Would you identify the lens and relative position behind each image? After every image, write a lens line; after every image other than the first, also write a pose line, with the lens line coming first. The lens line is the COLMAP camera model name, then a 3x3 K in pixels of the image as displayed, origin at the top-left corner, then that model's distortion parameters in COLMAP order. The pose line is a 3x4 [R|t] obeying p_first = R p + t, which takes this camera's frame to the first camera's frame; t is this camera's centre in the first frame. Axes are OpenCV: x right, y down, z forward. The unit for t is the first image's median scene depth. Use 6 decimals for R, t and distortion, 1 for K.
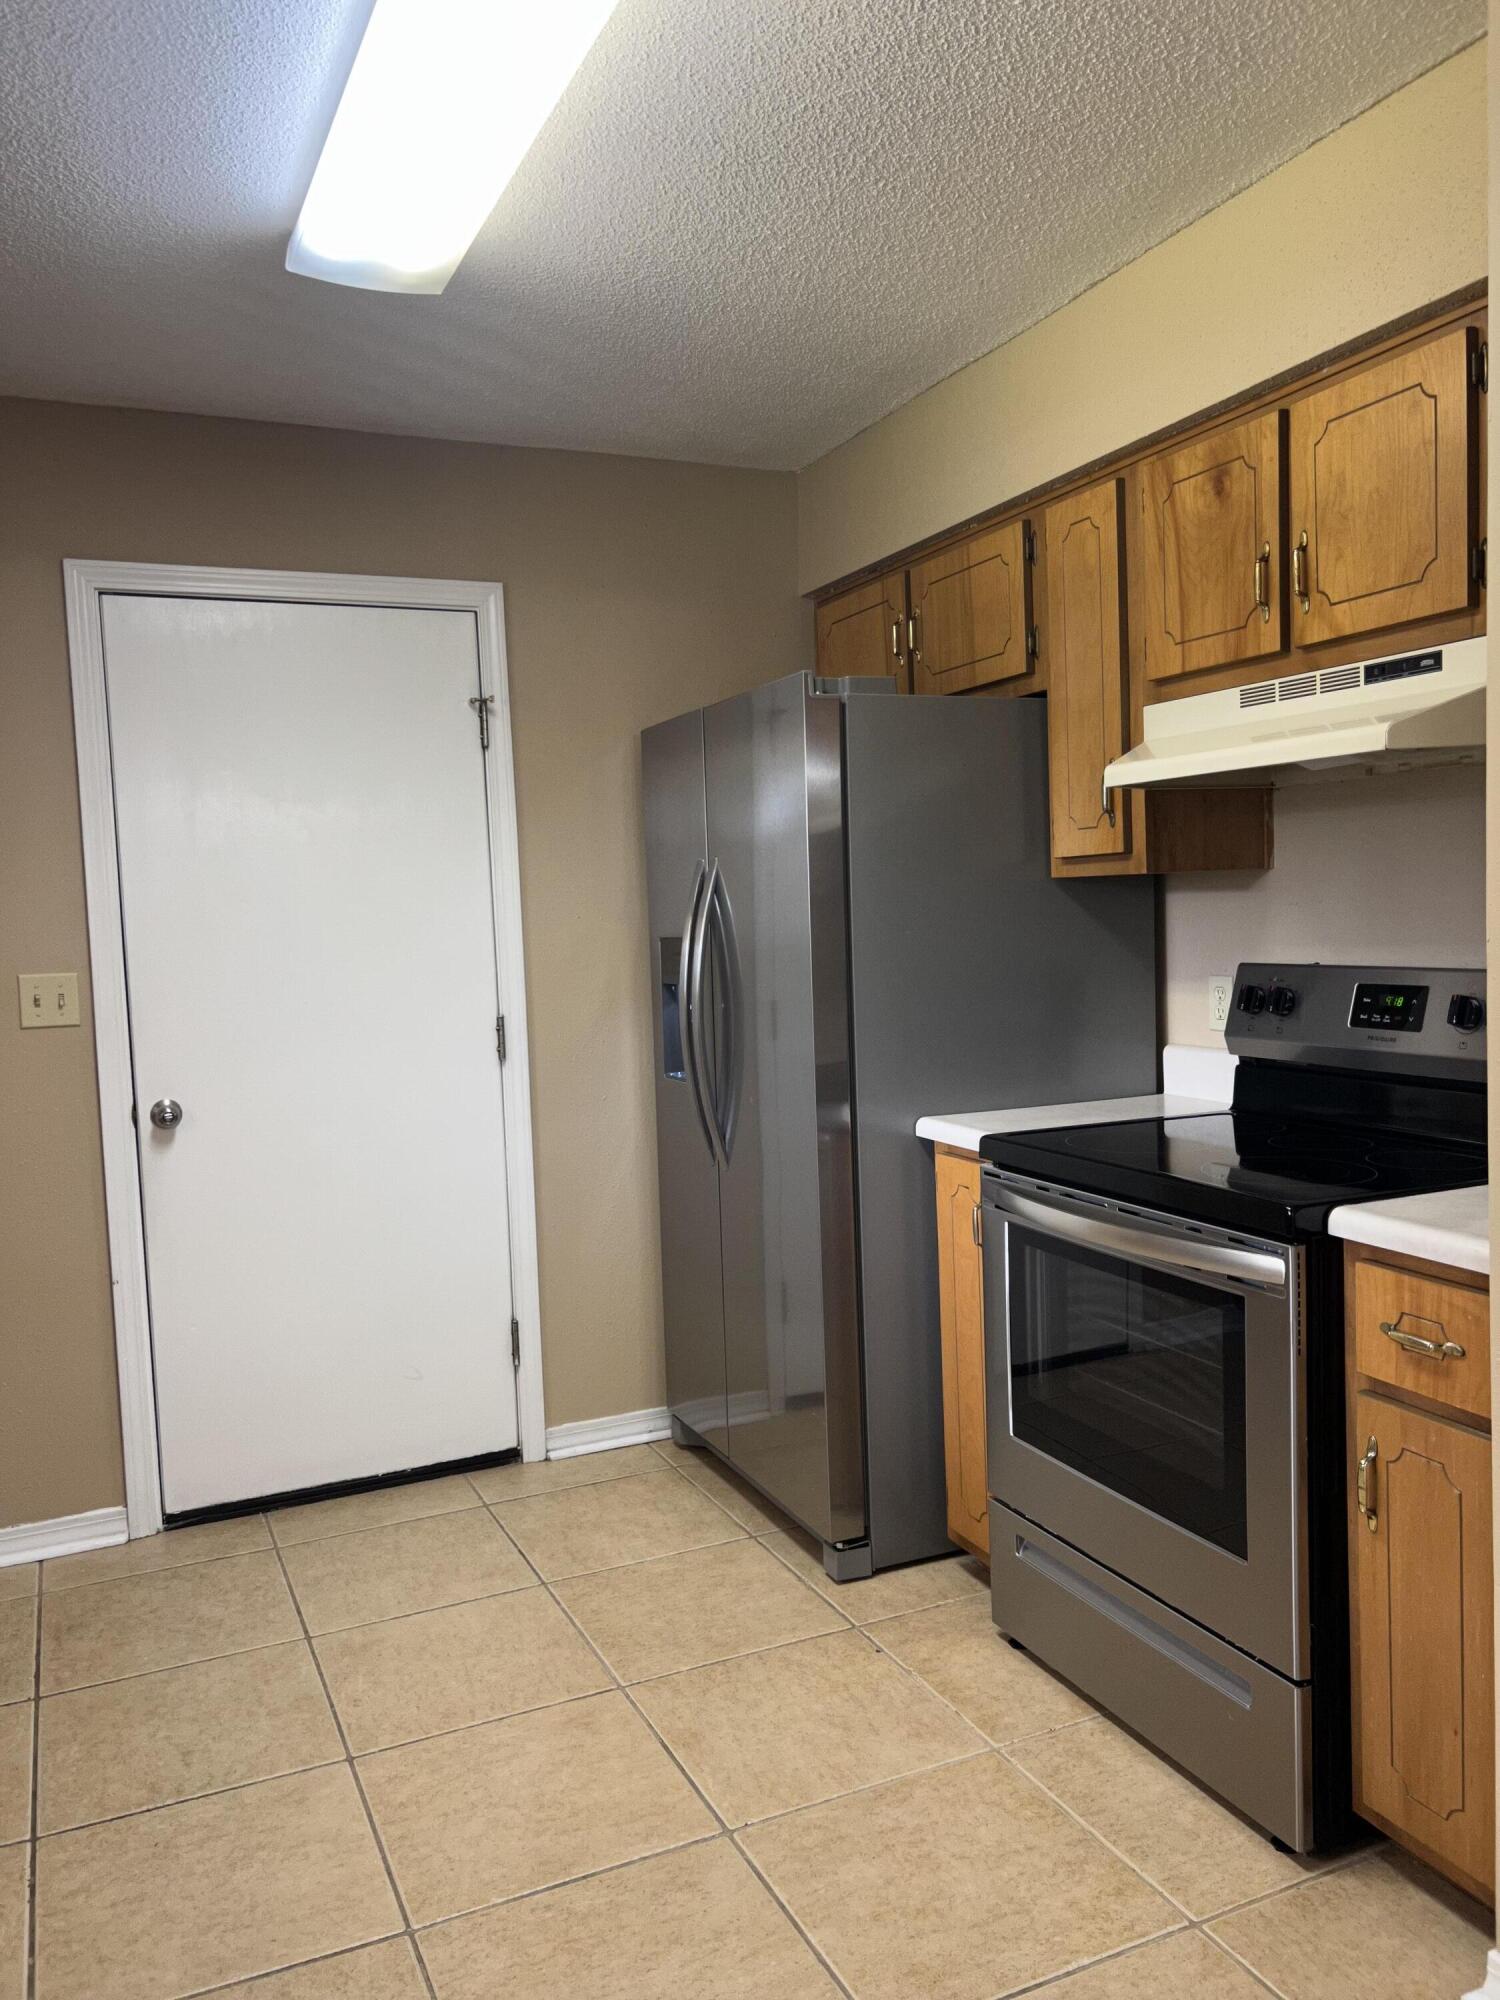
lens RADIAL K [[1505.7, 0, 754.0], [0, 1505.7, 1012.7], [0, 0, 1]] dist [0.051159, -0.060359]
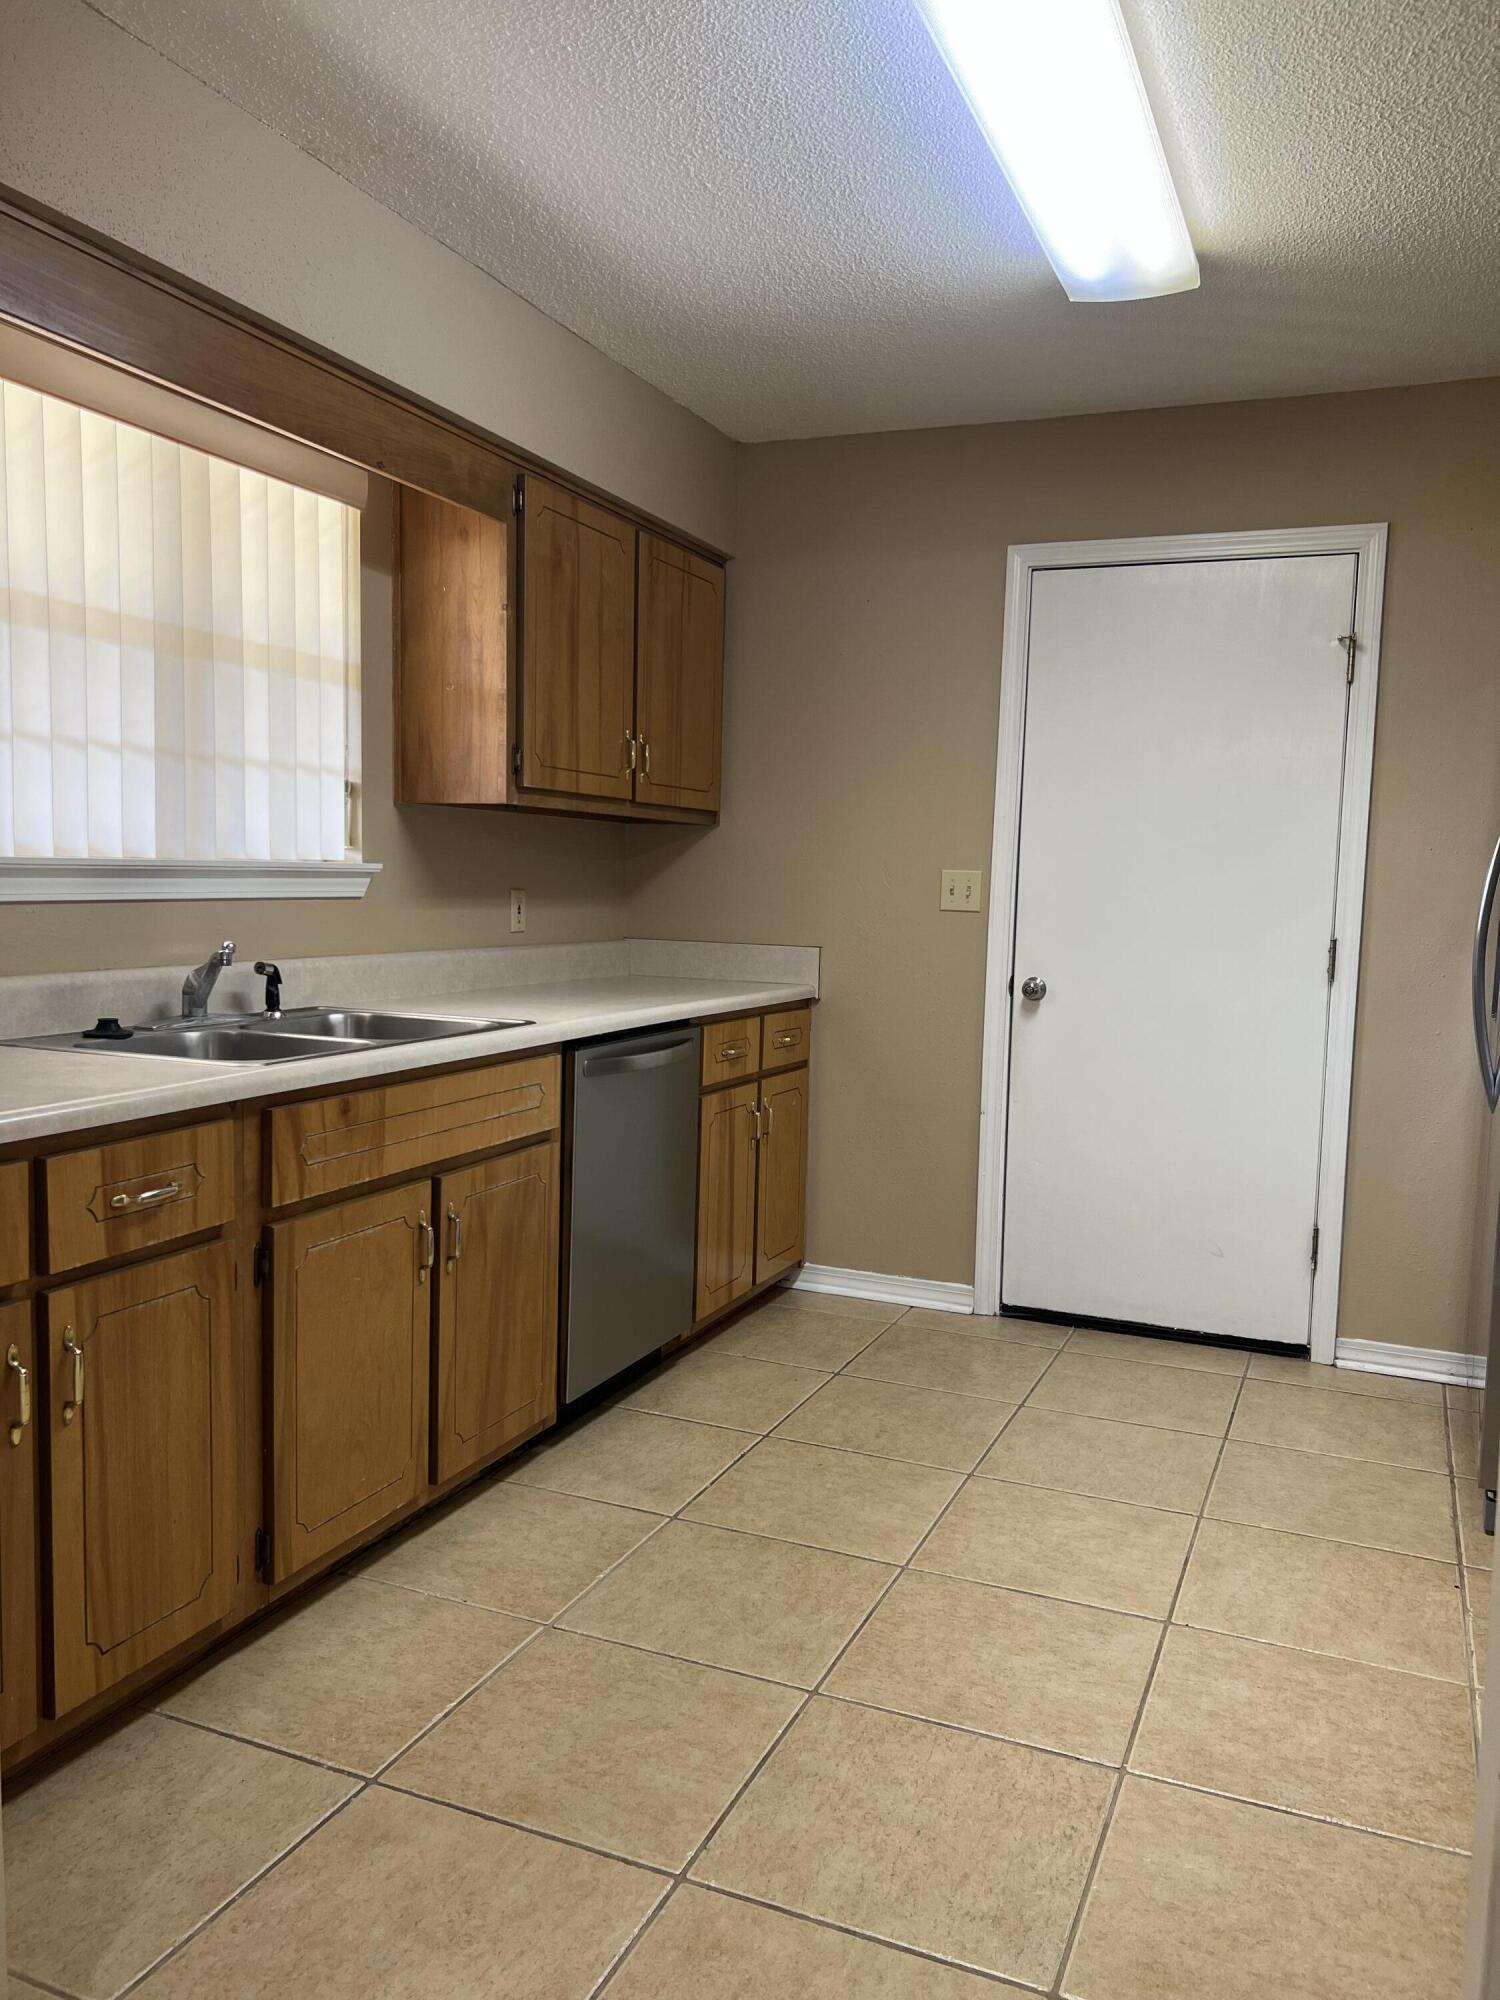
lens RADIAL K [[1497.2, 0, 759.3], [0, 1497.2, 1002.1], [0, 0, 1]] dist [0.062592, -0.064986]
pose [[0.687951, 0.121373, -0.715536, 0.341962], [-0.101652, 0.992313, 0.070588, 0.013147], [0.718603, 0.024175, 0.695000, -0.023072]]
